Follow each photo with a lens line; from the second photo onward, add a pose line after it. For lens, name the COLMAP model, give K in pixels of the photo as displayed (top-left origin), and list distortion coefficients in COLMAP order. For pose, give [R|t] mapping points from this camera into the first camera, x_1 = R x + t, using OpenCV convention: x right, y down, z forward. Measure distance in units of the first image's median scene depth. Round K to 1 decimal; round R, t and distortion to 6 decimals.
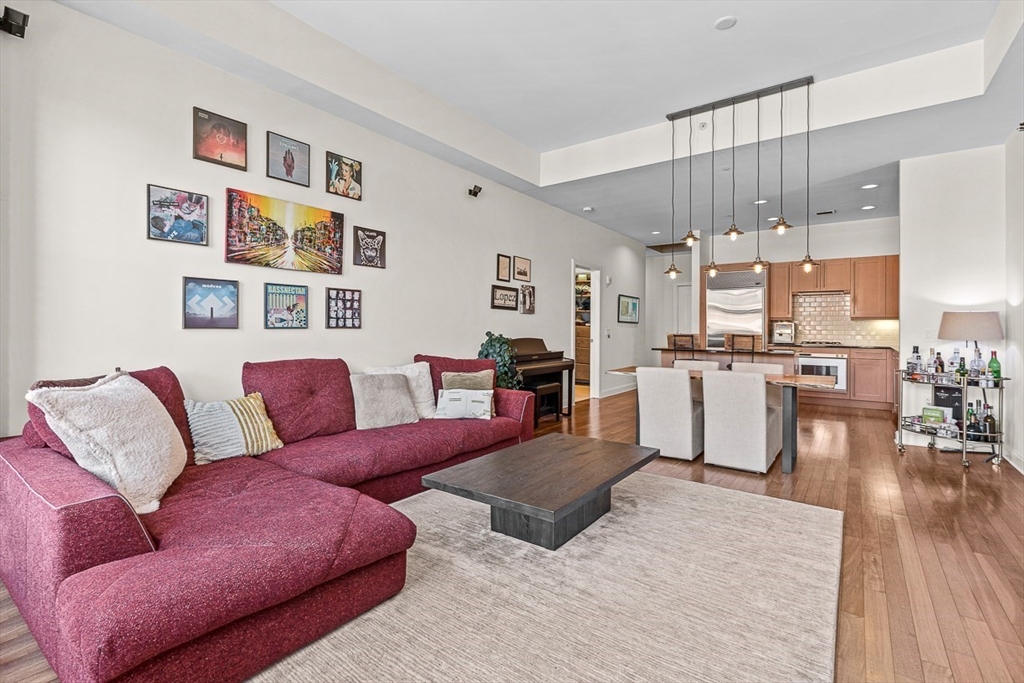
lens RADIAL K [[467.4, 0, 502.6], [0, 467.4, 324.0], [0, 0, 1]] dist [0.000229, 0.001238]
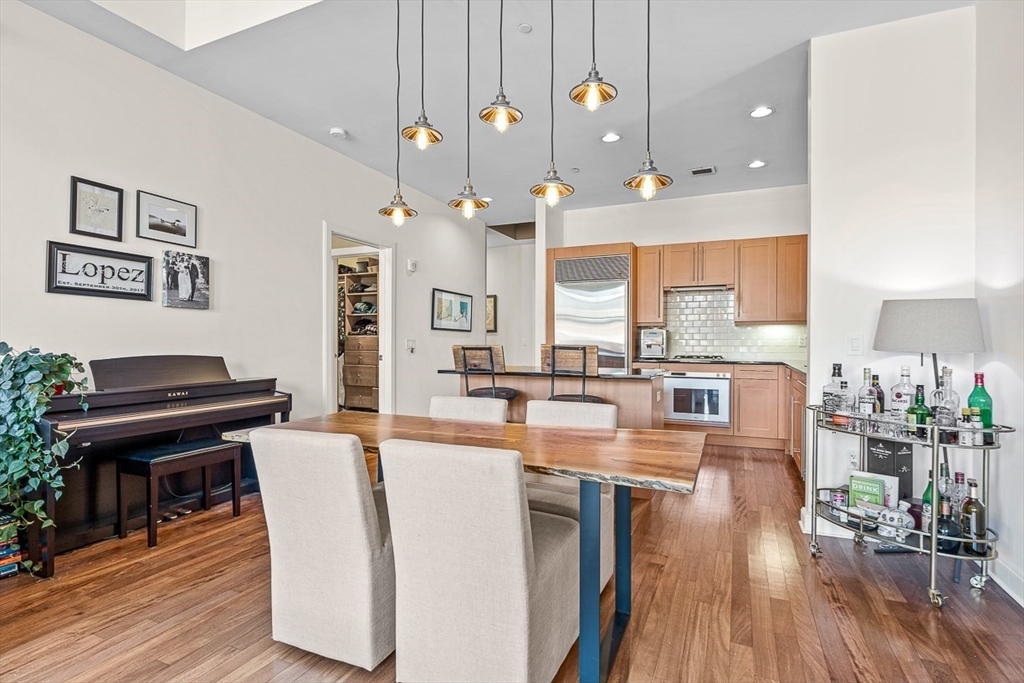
lens RADIAL K [[499.5, 0, 511.1], [0, 499.5, 341.9], [0, 0, 1]] dist [0.003217, -0.000638]
pose [[0.976125, -0.004741, 0.217158, 0.295911], [0.002980, 0.999960, 0.008434, 0.012061], [-0.217189, -0.007585, 0.976100, 0.396958]]
